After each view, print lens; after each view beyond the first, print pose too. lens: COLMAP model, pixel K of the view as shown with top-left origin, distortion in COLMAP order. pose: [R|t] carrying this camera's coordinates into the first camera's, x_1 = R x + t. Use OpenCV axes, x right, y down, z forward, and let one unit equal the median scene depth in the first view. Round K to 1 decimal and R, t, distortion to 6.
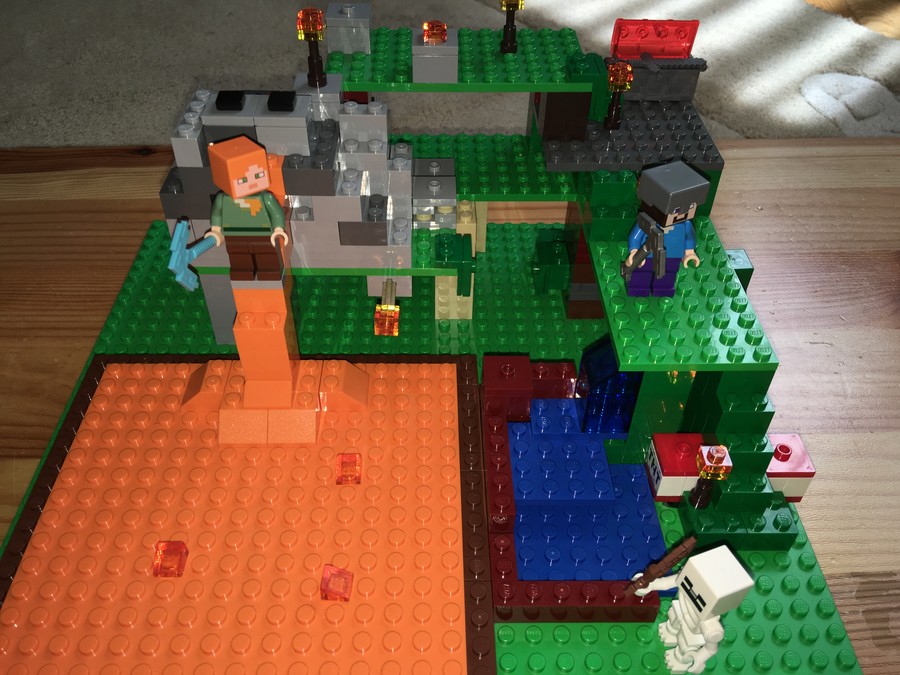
lens RADIAL K [[791.2, 0, 445.3], [0, 791.2, 336.8], [0, 0, 1]] dist [0.102631, -0.186969]
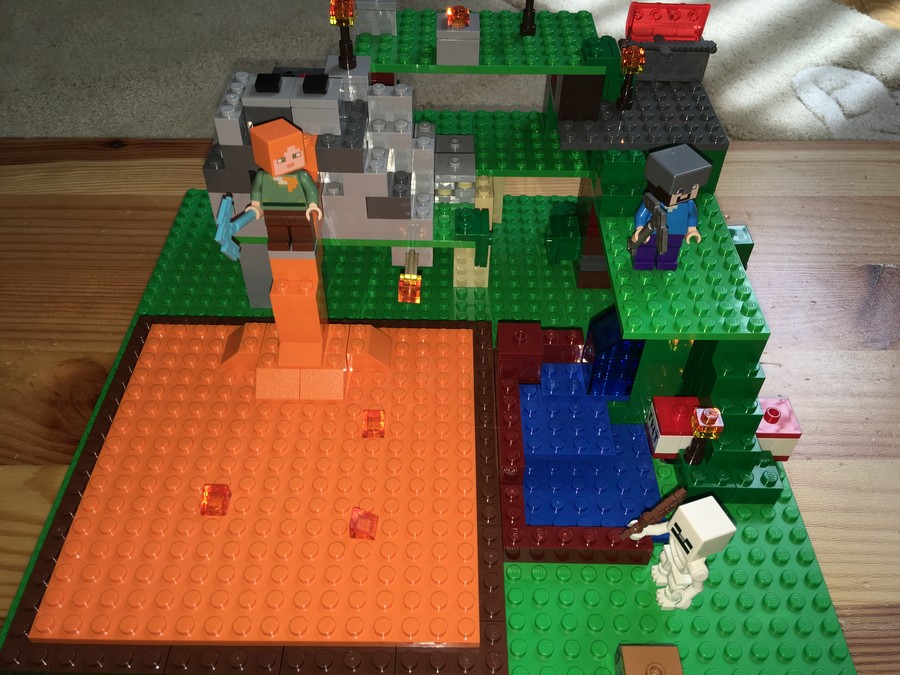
lens RADIAL K [[791.2, 0, 445.3], [0, 791.2, 336.8], [0, 0, 1]] dist [0.102631, -0.186969]
pose [[0.999731, 0.015469, -0.017289, -0.005859], [-0.014638, 0.998778, 0.047197, -0.007728], [0.017998, -0.046932, 0.998736, -0.095031]]
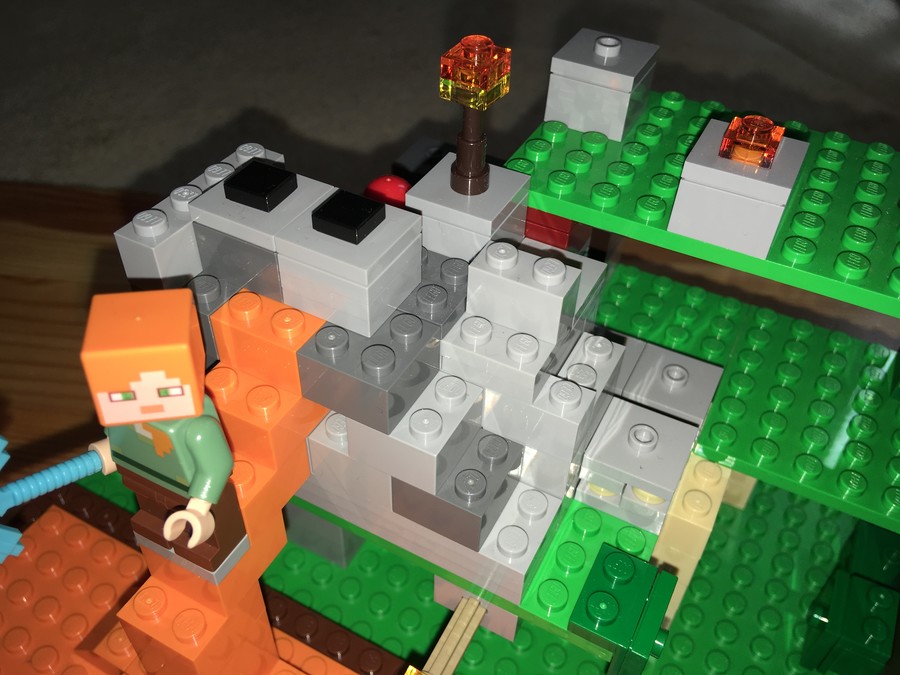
lens RADIAL K [[804.4, 0, 447.0], [0, 804.4, 336.1], [0, 0, 1]] dist [0.081120, -0.165842]
pose [[0.875190, 0.339142, -0.345001, 0.035514], [-0.335812, 0.939220, 0.071390, -0.294082], [0.348243, 0.053375, 0.935883, 0.605922]]
